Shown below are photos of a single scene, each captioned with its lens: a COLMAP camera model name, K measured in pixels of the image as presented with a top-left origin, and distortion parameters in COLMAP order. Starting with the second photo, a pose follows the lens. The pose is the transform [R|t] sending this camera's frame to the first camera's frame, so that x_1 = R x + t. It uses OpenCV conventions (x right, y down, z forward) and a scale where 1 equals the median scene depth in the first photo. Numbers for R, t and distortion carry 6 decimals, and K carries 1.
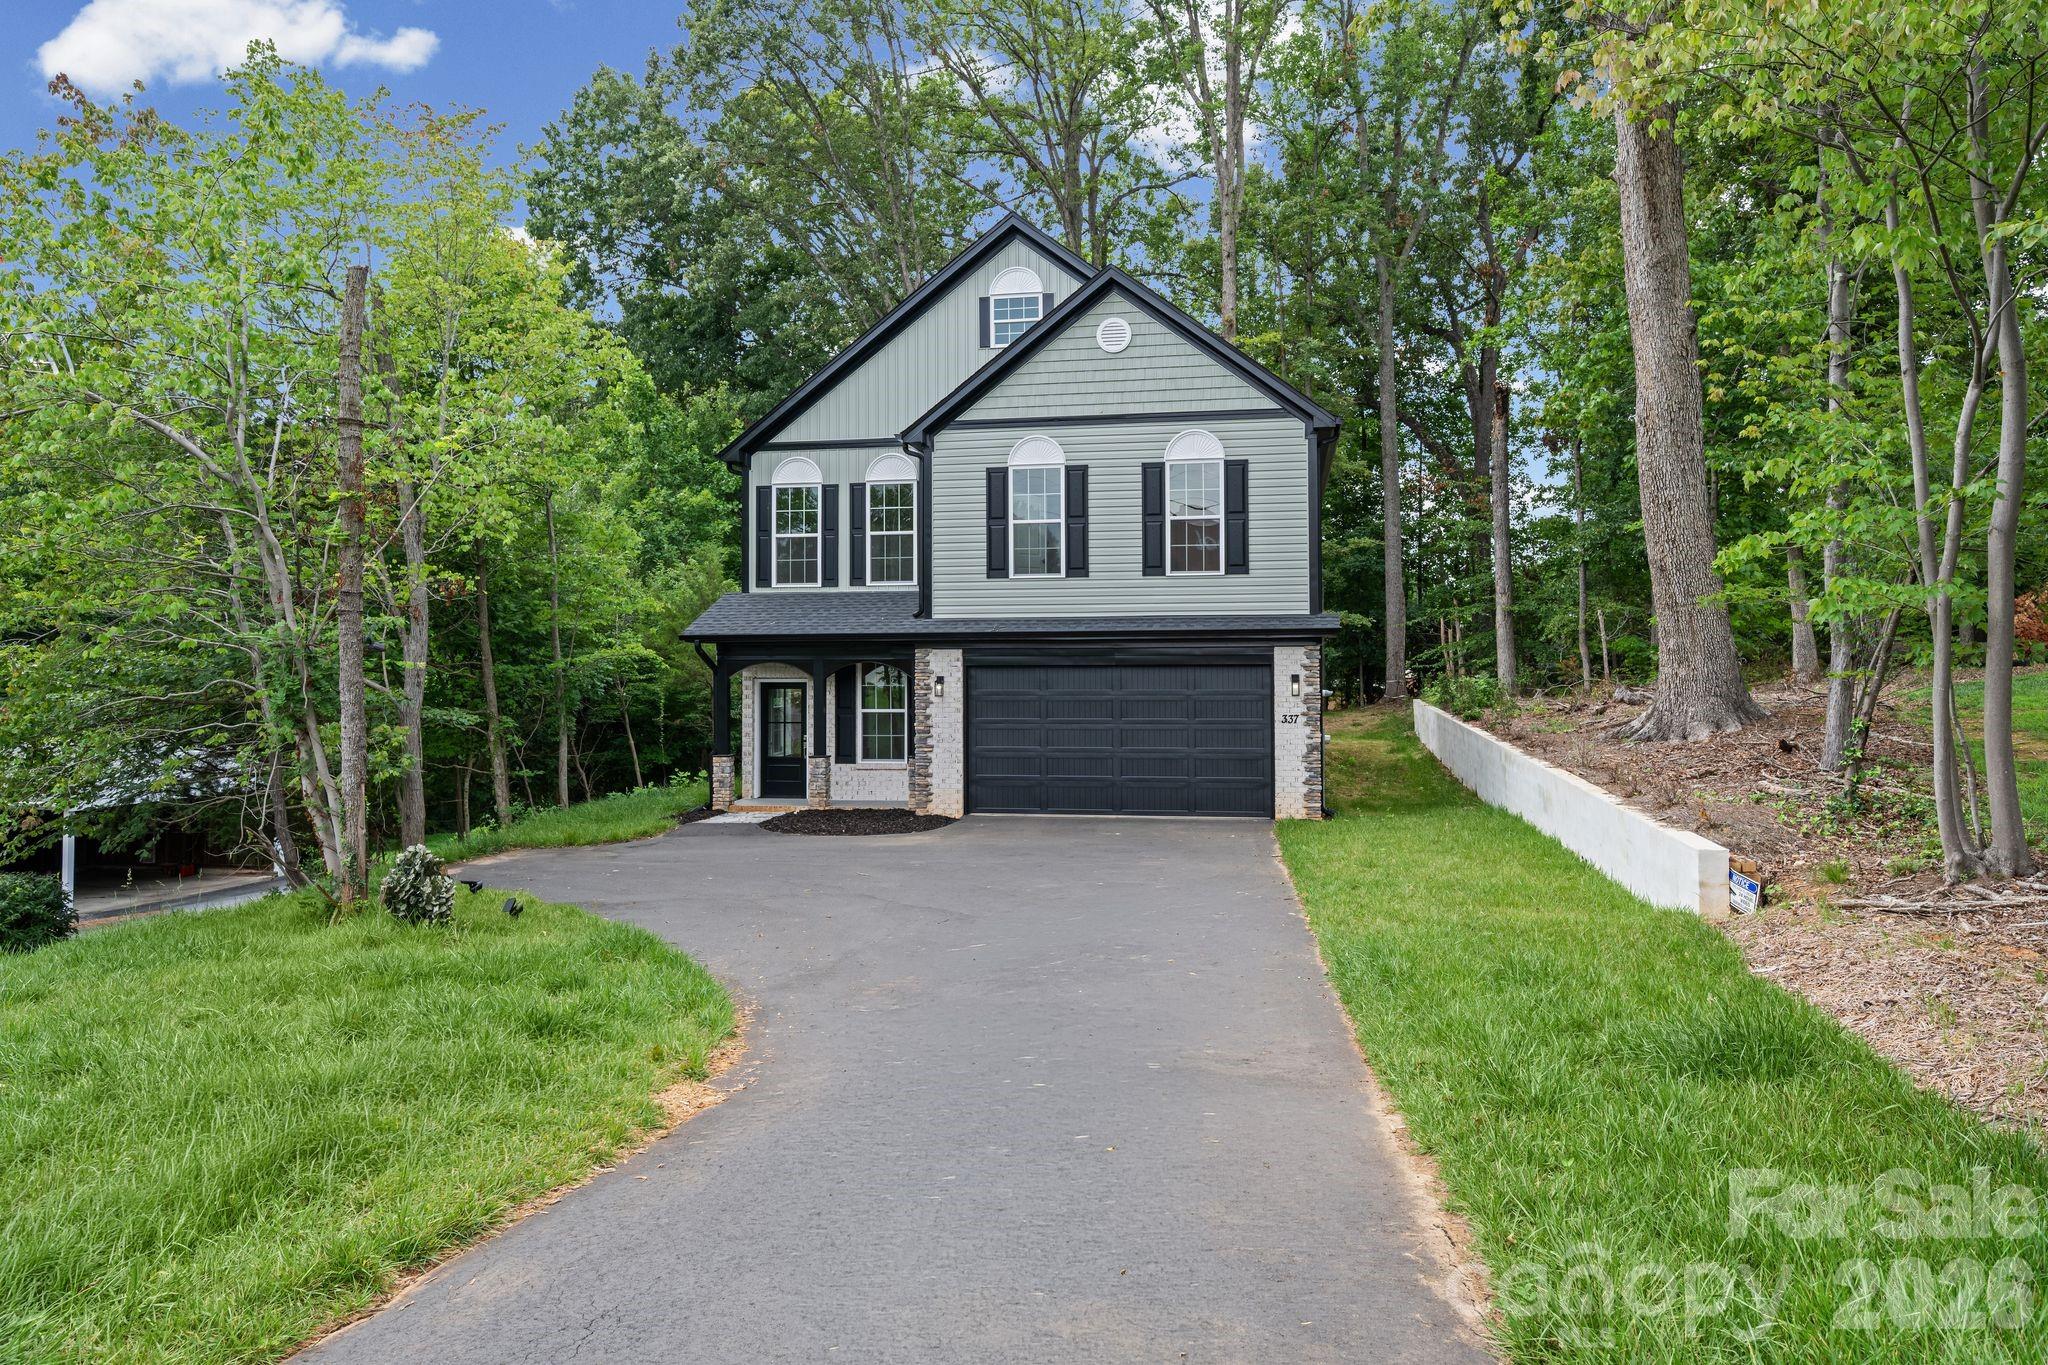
lens RADIAL K [[1129.4, 0, 1015.9], [0, 1129.4, 675.1], [0, 0, 1]] dist [-0.000939, -0.000041]
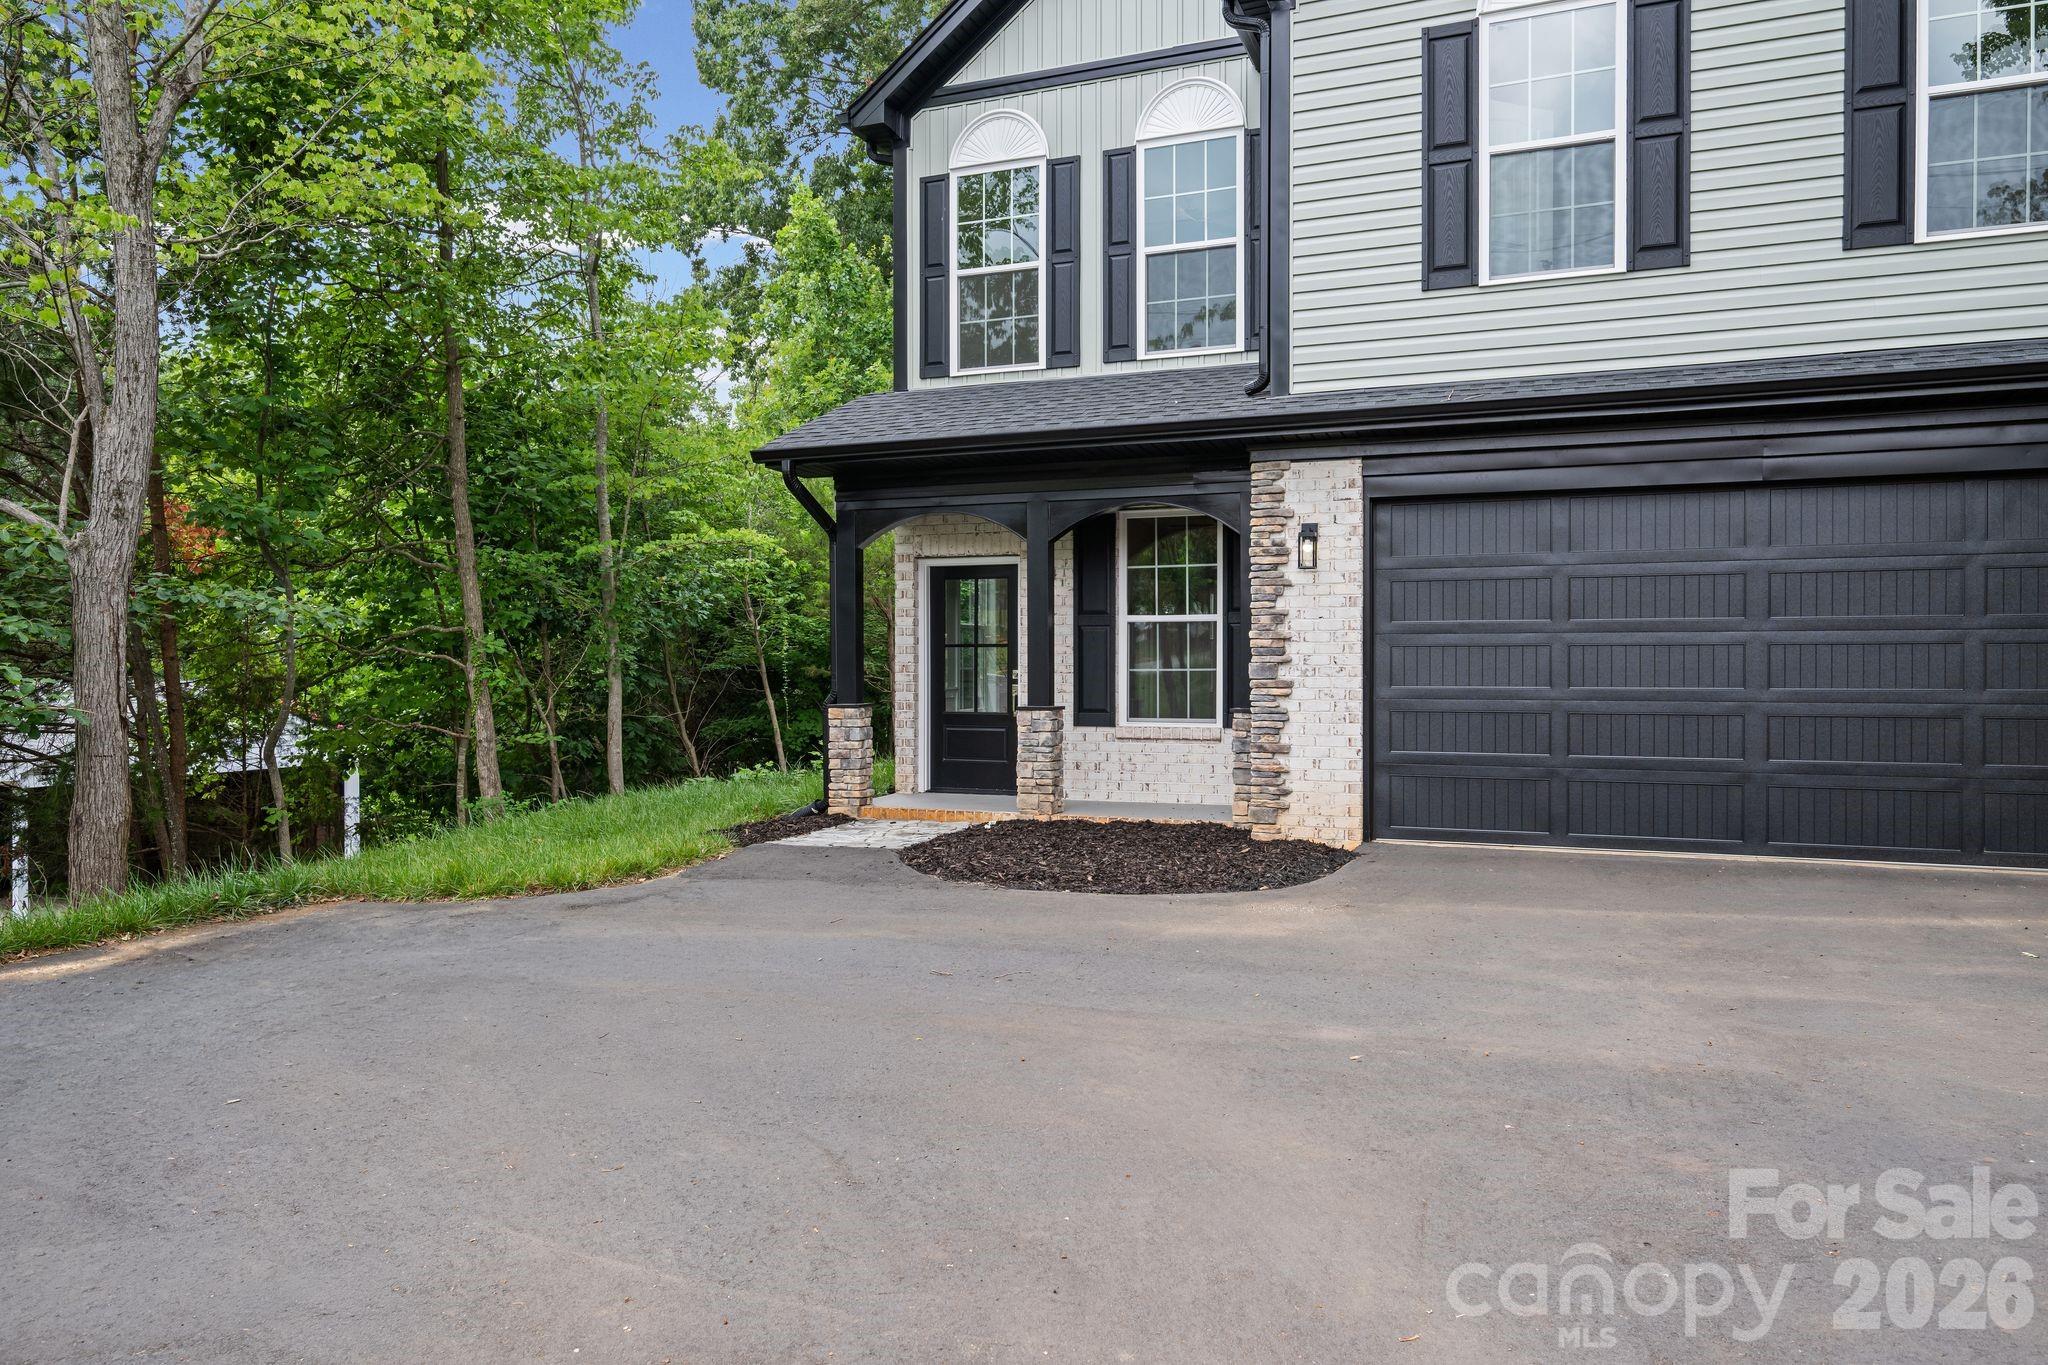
lens RADIAL K [[1129.4, 0, 1021.3], [0, 1129.4, 686.2], [0, 0, 1]] dist [-0.000939, -0.000041]
pose [[0.977039, 0.002090, -0.213051, -0.080464], [0.000854, 0.999905, 0.013724, 0.056169], [0.213060, -0.013591, 0.976945, 0.534296]]
